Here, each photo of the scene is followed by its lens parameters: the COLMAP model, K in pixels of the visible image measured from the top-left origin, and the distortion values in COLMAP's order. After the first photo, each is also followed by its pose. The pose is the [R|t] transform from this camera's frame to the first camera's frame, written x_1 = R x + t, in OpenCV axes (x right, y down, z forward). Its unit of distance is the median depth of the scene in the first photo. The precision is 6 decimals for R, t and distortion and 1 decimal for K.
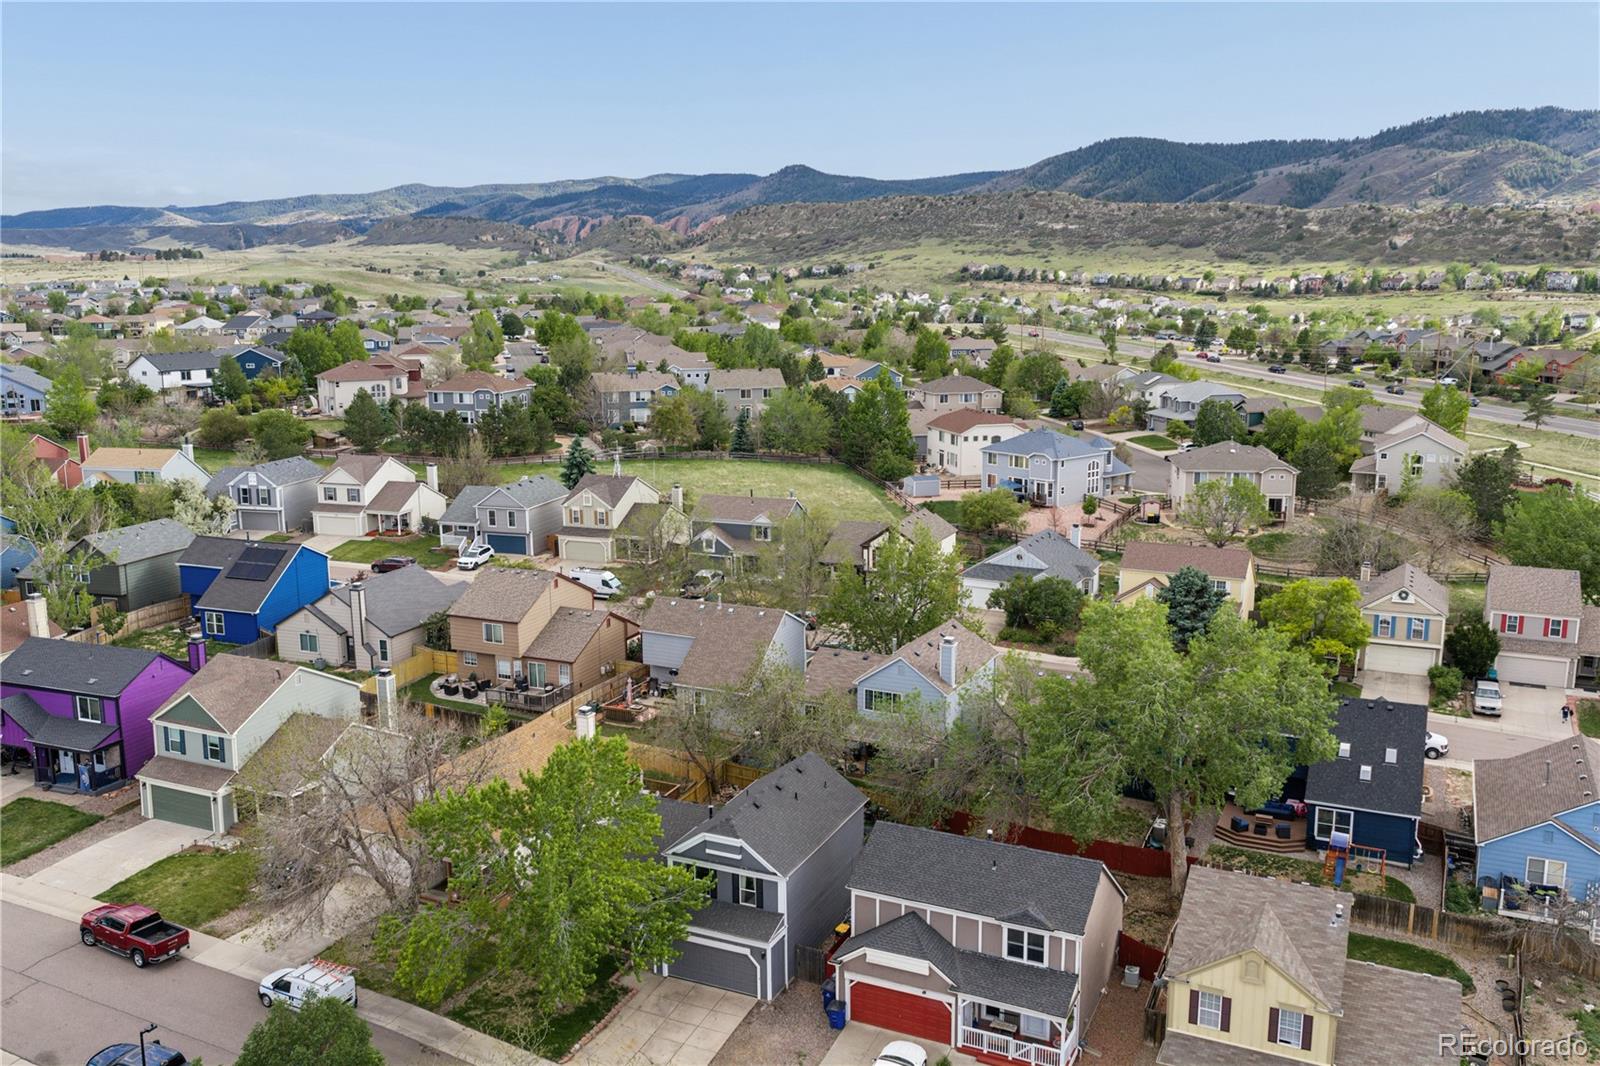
lens RADIAL K [[1335.7, 0, 807.5], [0, 1335.7, 546.0], [0, 0, 1]] dist [0.020001, -0.035549]
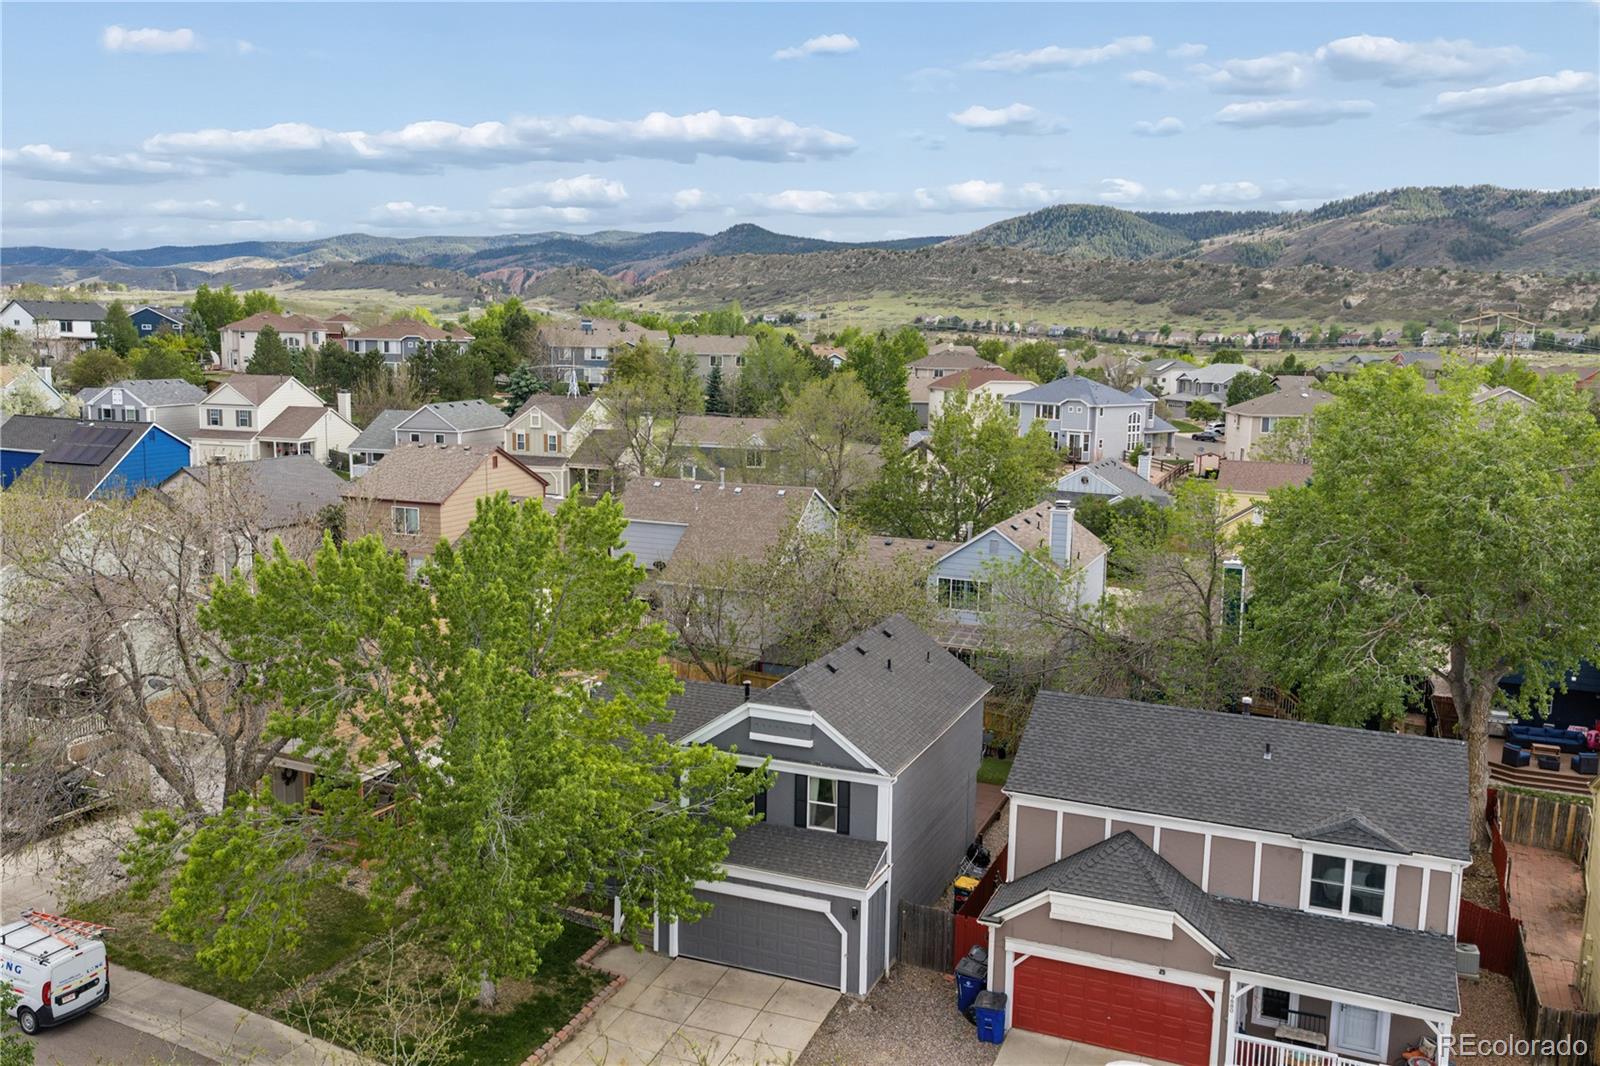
lens RADIAL K [[1335.7, 0, 807.5], [0, 1335.7, 546.0], [0, 0, 1]] dist [0.020001, -0.035549]
pose [[0.998802, 0.018250, 0.045412, -0.014752], [-0.015836, 0.998472, -0.052946, 0.033016], [-0.046309, 0.052163, 0.997564, 0.078094]]
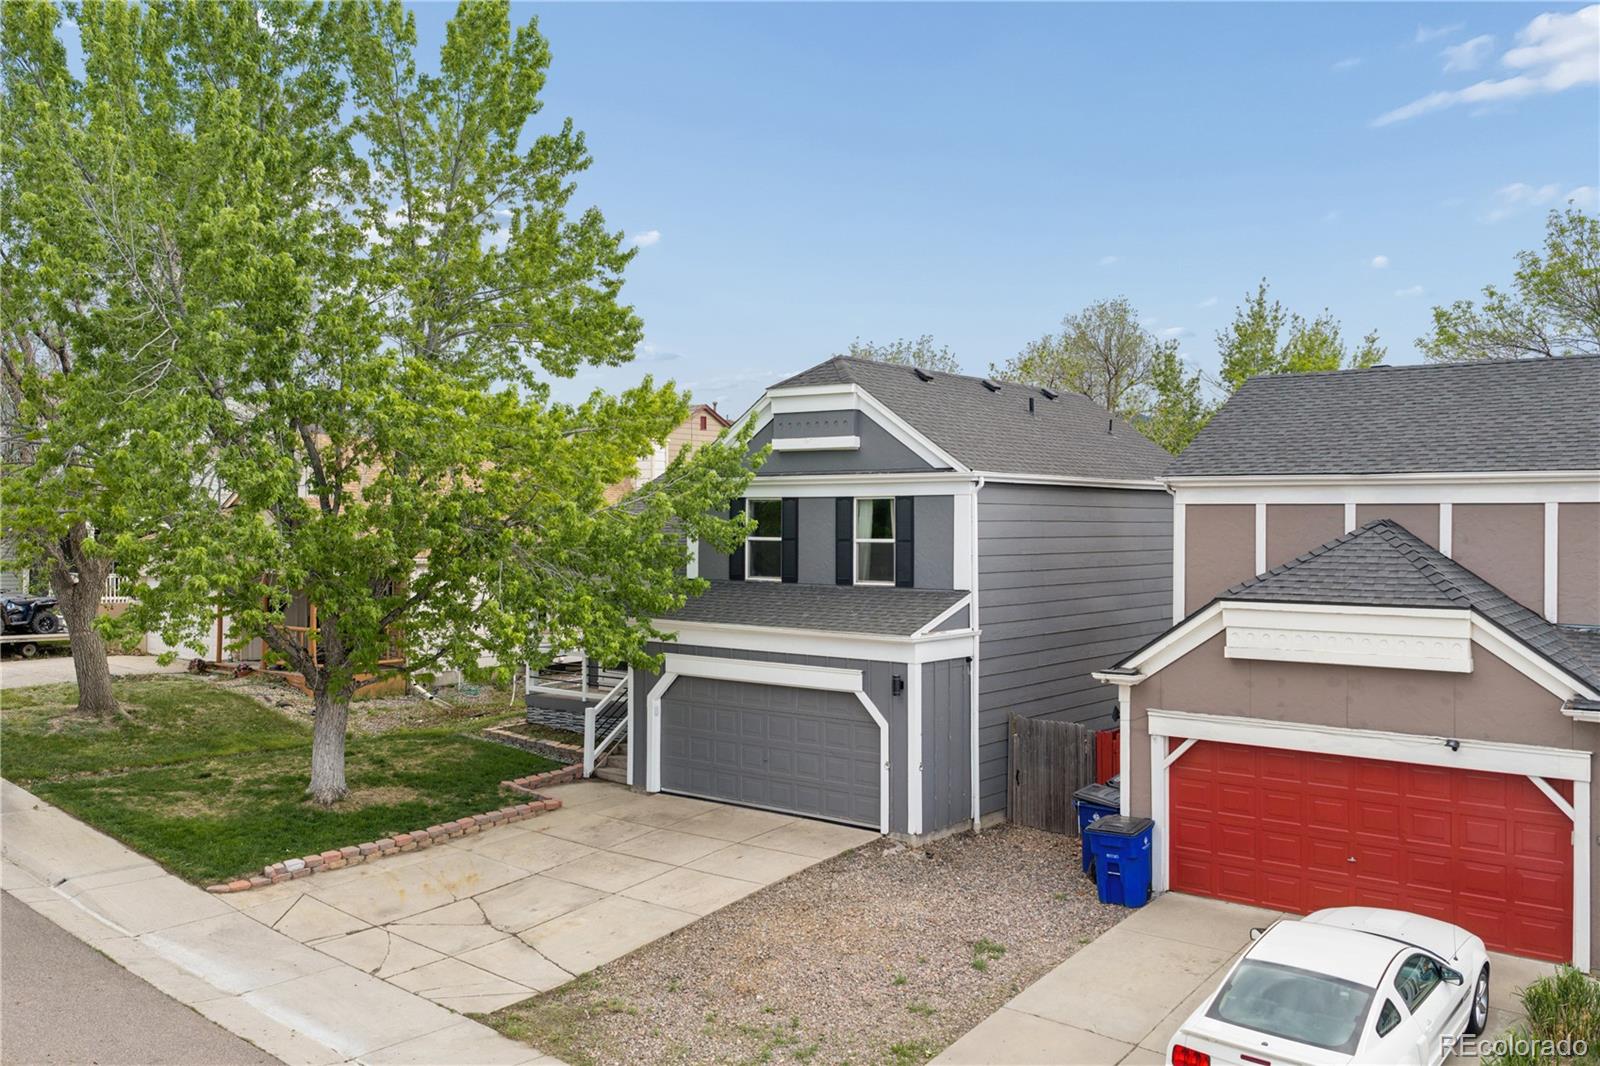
lens RADIAL K [[1343.4, 0, 807.8], [0, 1343.4, 526.2], [0, 0, 1]] dist [-0.001817, -0.005314]
pose [[0.971426, 0.012366, -0.237018, 0.004301], [-0.061760, 0.977409, -0.202133, 0.061045], [0.229164, 0.210995, 0.950245, 0.121814]]
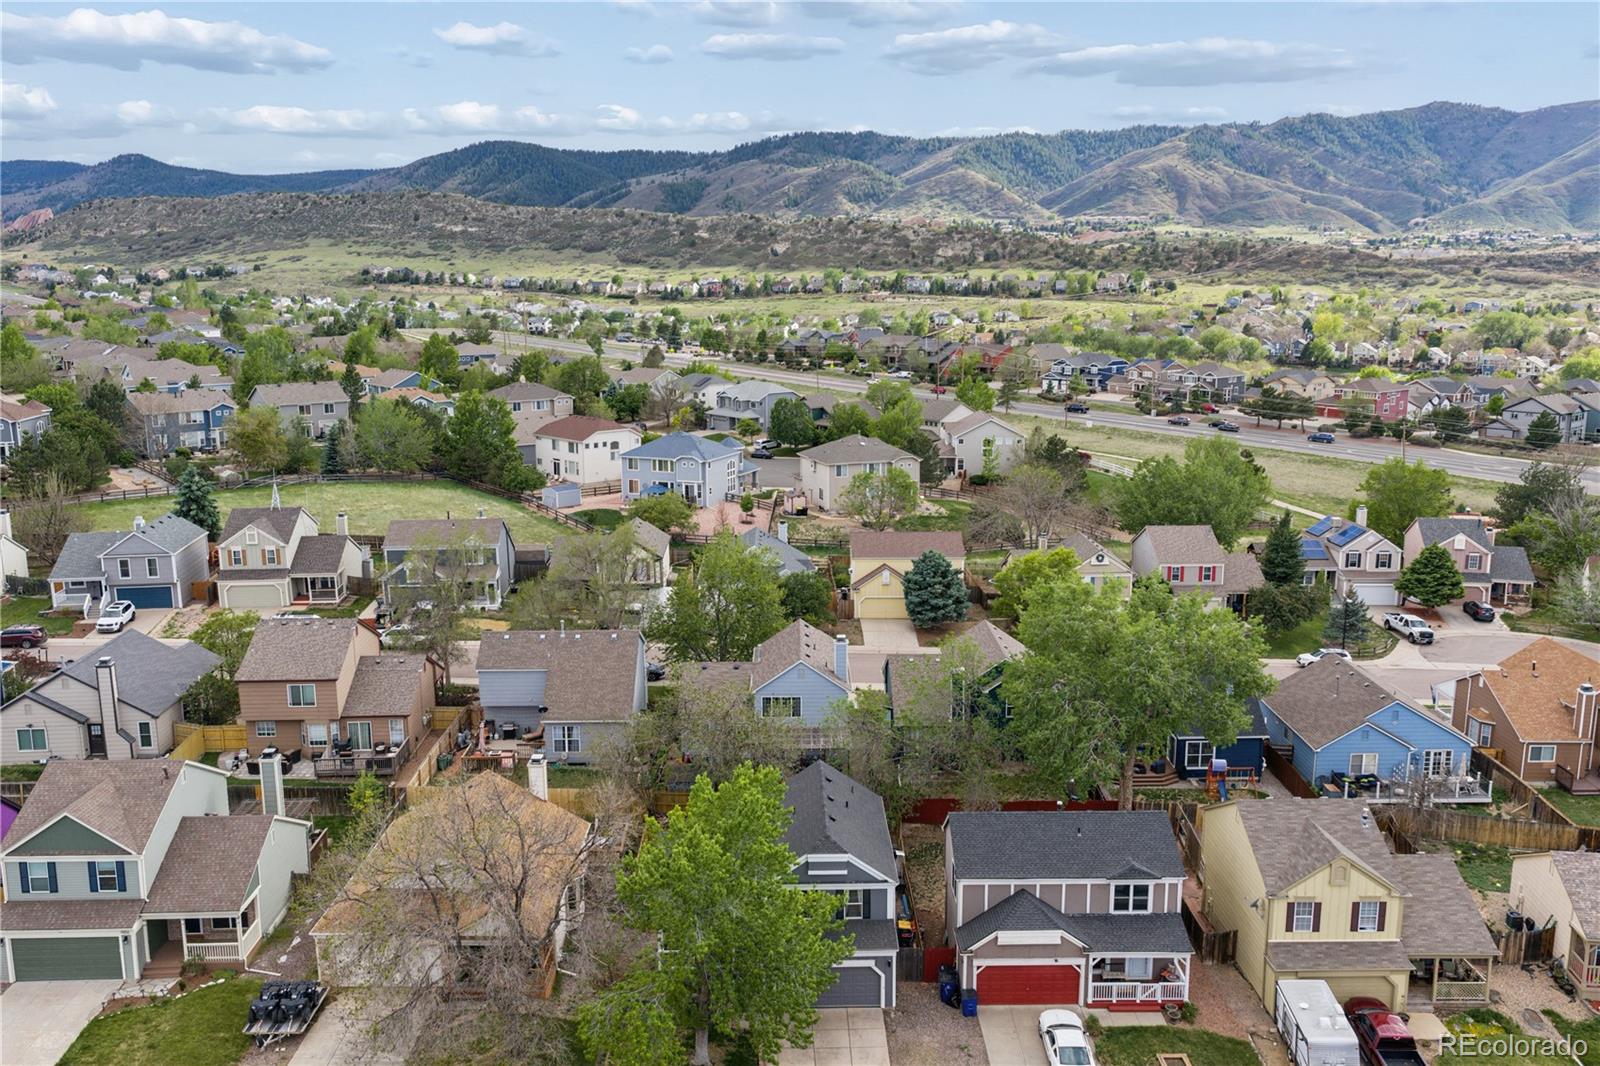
lens RADIAL K [[1335.7, 0, 807.5], [0, 1335.7, 546.0], [0, 0, 1]] dist [0.020001, -0.035549]
pose [[0.894843, -0.086112, 0.437996, -0.090931], [0.086968, 0.996046, 0.018146, -0.005346], [-0.437827, 0.021854, 0.898794, 0.021386]]
